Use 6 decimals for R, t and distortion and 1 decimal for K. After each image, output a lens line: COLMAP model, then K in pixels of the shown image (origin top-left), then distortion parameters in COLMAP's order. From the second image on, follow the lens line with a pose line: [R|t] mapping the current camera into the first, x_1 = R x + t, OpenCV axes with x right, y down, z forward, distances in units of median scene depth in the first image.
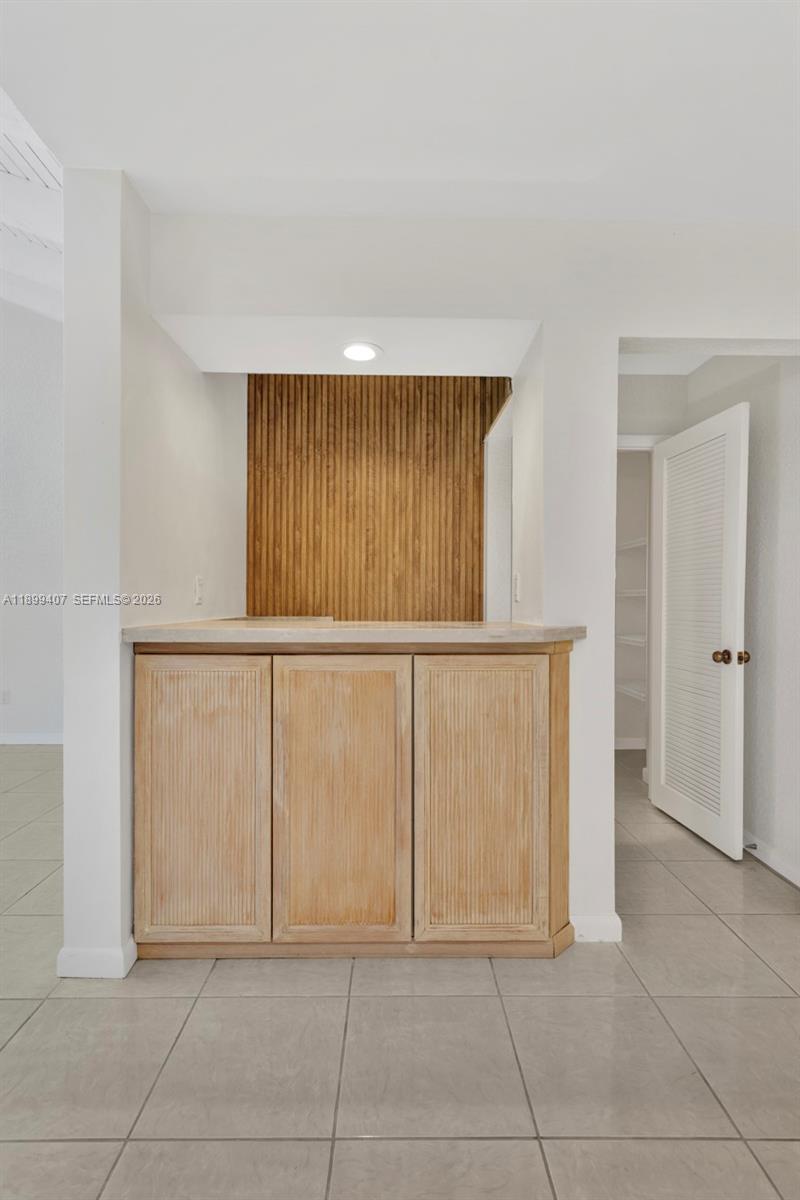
lens RADIAL K [[560.3, 0, 385.0], [0, 560.3, 598.3], [0, 0, 1]] dist [-0.000960, 0.000262]
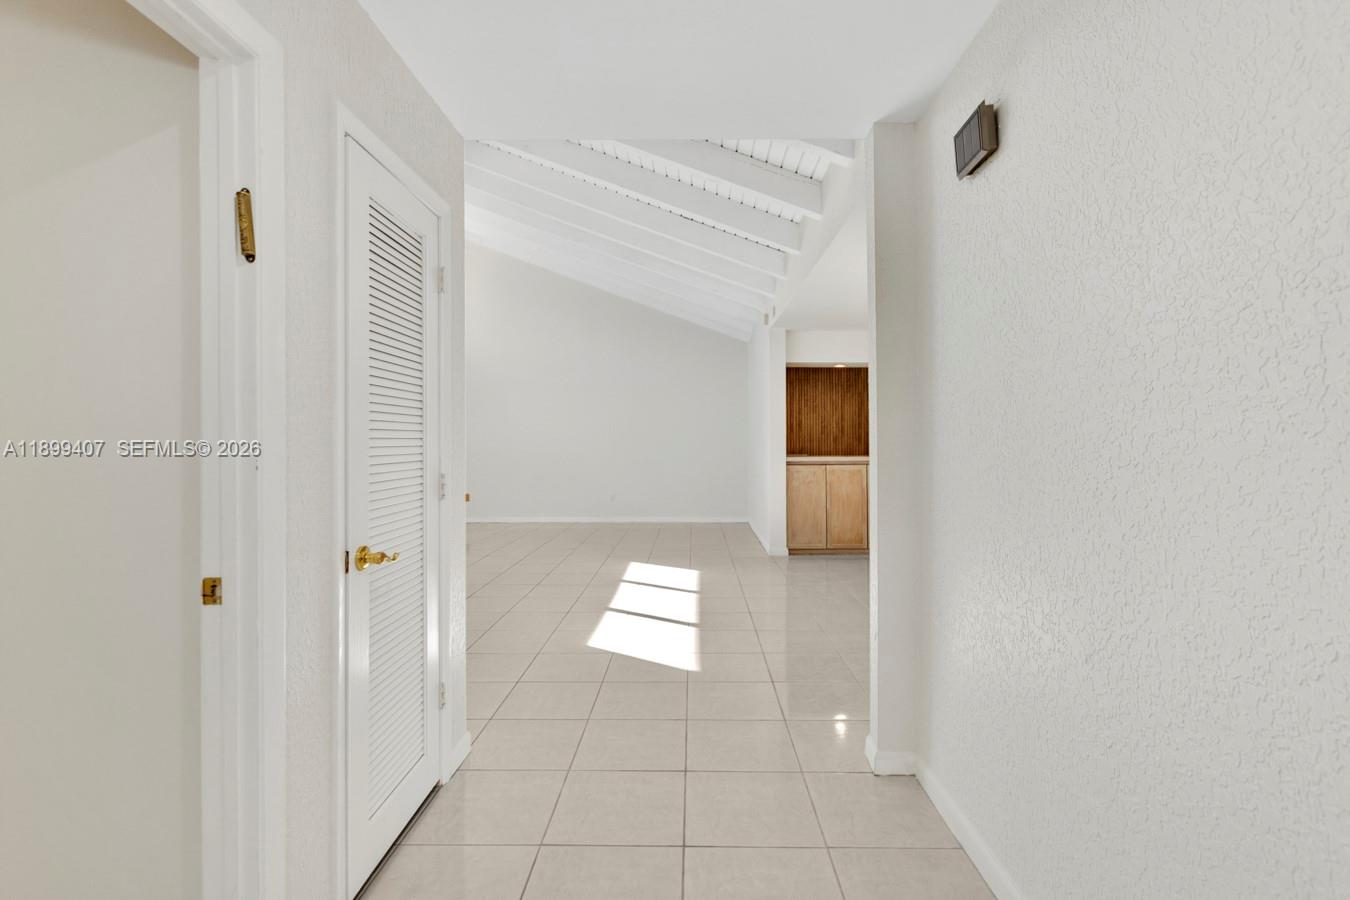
lens RADIAL K [[624.0, 0, 684.9], [0, 624.0, 440.9], [0, 0, 1]] dist [0.004583, 0.000866]
pose [[0.999938, -0.007656, 0.008112, -0.796438], [0.007618, 0.999960, 0.004727, -0.050304], [-0.008148, -0.004665, 0.999956, -2.036547]]
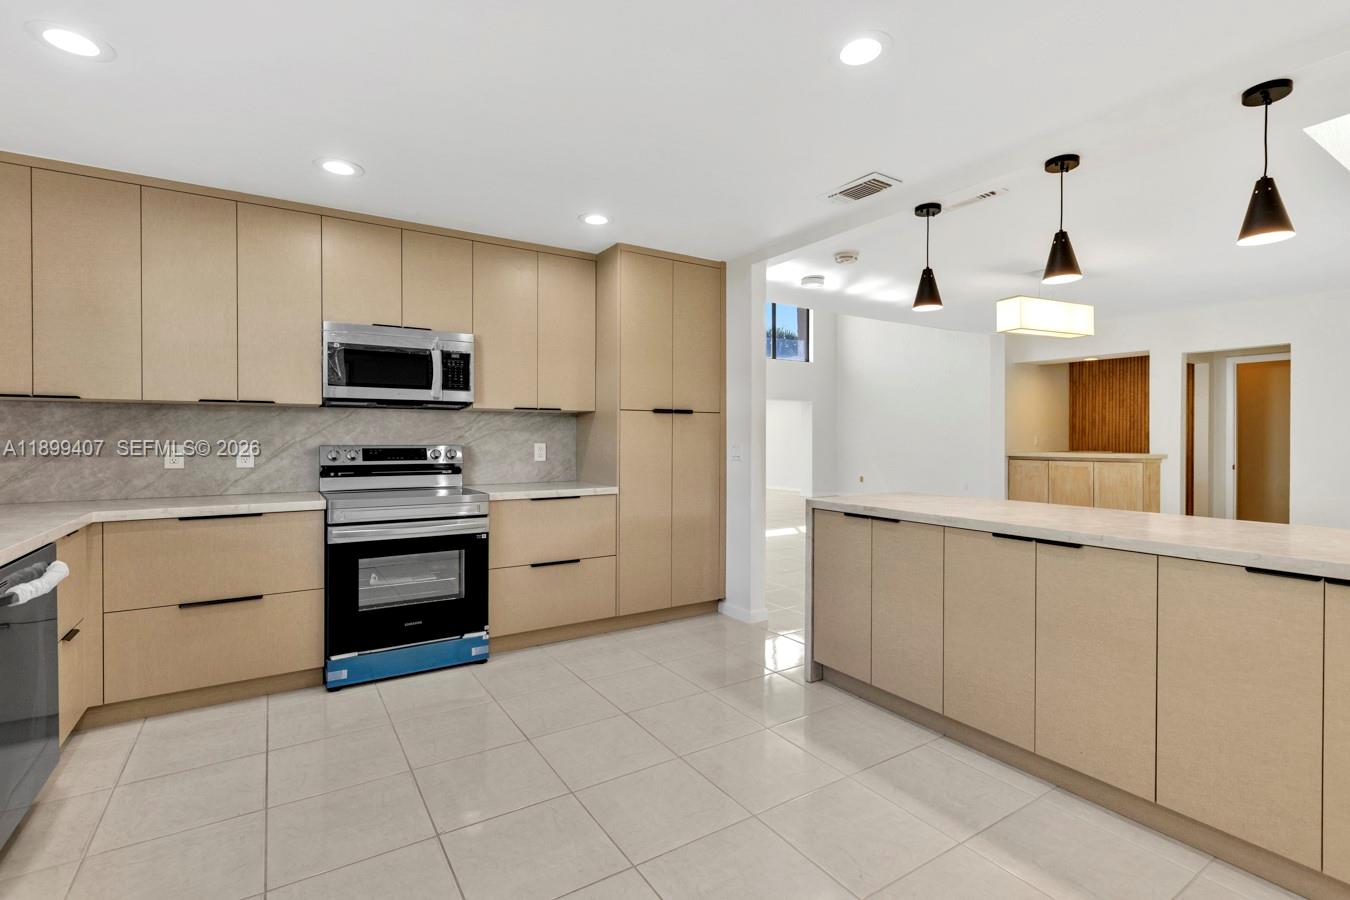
lens RADIAL K [[624.0, 0, 684.9], [0, 624.0, 440.9], [0, 0, 1]] dist [0.004583, 0.000866]
pose [[0.546144, -0.000402, -0.837691, 1.321704], [0.005194, 0.999982, 0.002907, -0.031495], [0.837675, -0.005939, 0.546136, -2.187837]]
